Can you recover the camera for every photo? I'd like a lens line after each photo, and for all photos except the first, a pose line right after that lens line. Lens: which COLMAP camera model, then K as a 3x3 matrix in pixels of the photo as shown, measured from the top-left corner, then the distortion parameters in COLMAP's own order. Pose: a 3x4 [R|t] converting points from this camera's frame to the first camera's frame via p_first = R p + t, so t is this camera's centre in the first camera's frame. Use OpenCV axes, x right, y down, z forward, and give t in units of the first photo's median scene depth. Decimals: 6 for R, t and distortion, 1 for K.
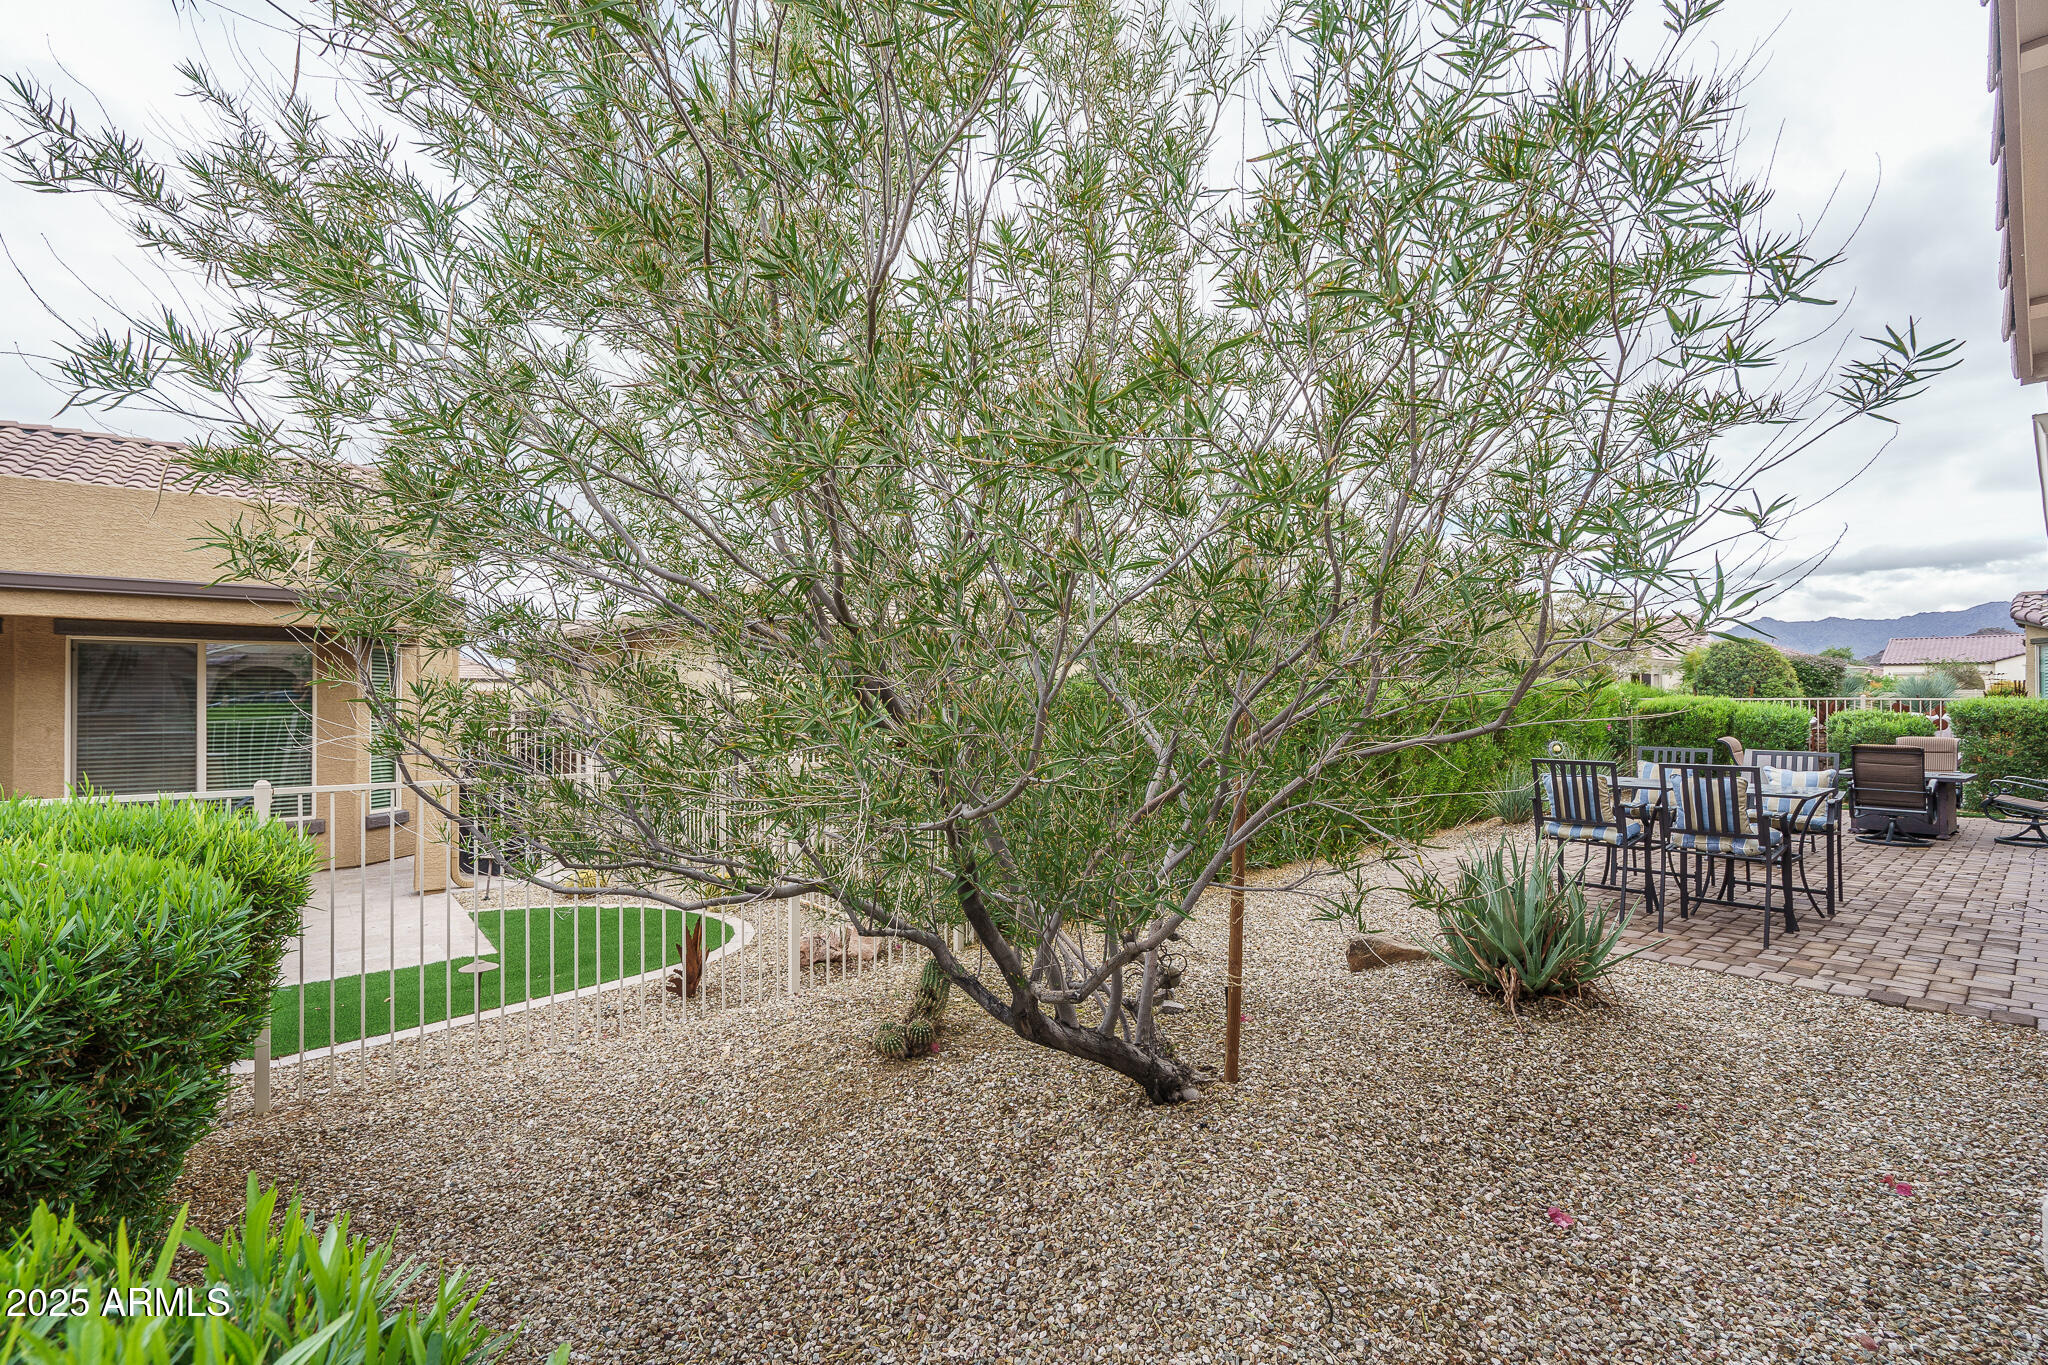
lens RADIAL K [[923.0, 0, 1015.8], [0, 923.0, 689.6], [0, 0, 1]] dist [-0.005628, -0.000280]
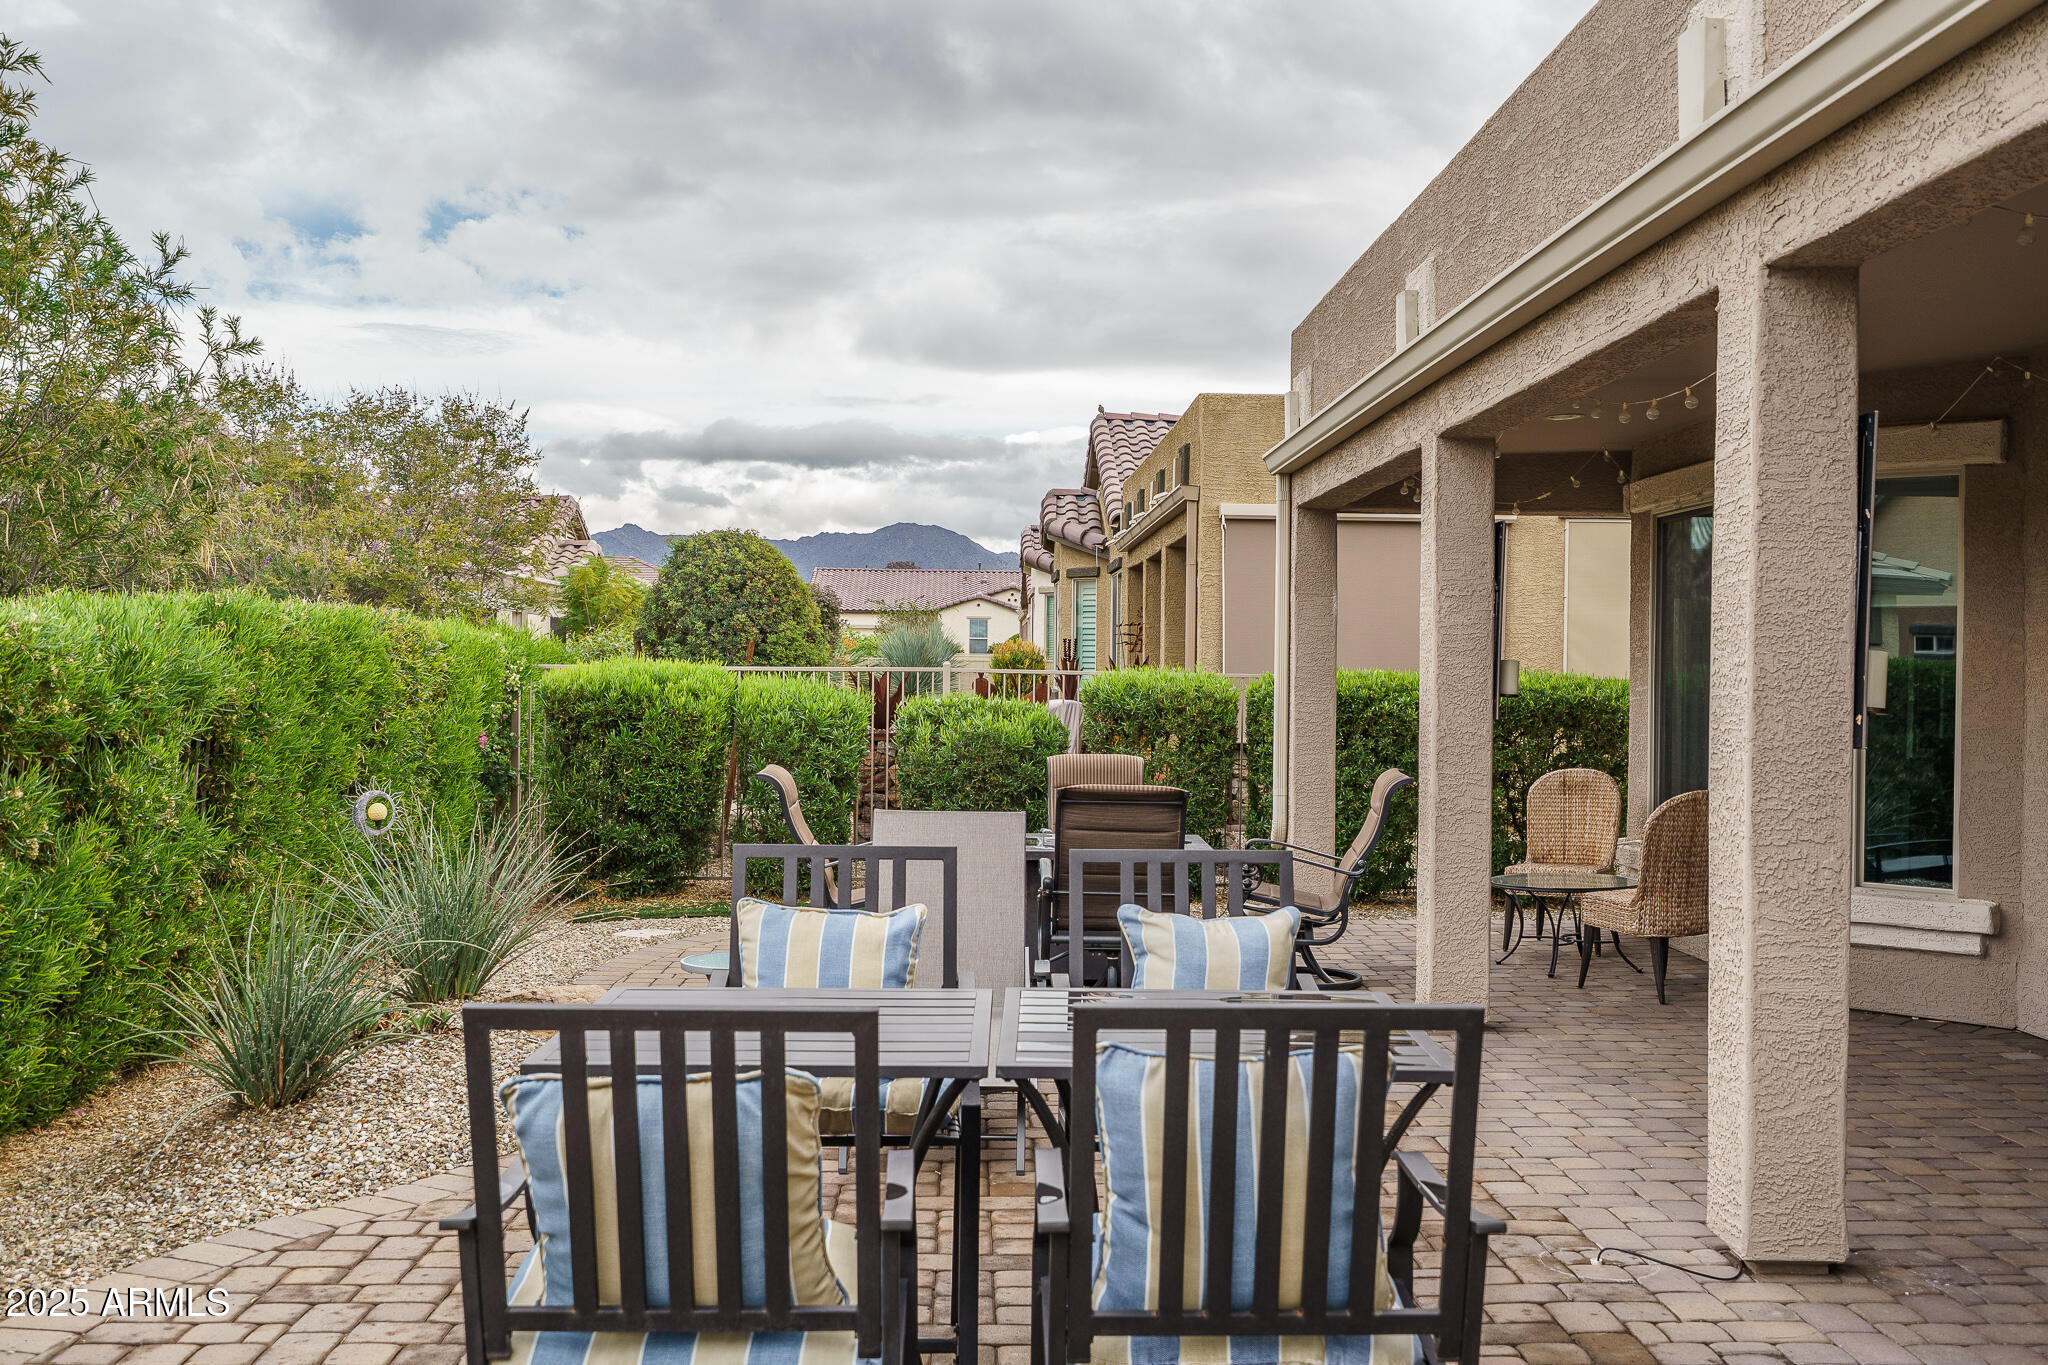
lens RADIAL K [[2008.3, 0, 1019.6], [0, 2008.3, 682.4], [0, 0, 1]] dist [-0.024264, 0.000000]
pose [[0.641167, 0.003683, 0.767393, 0.162267], [-0.017067, 0.999810, 0.009461, 0.006017], [-0.767212, -0.019164, 0.641107, 0.322503]]
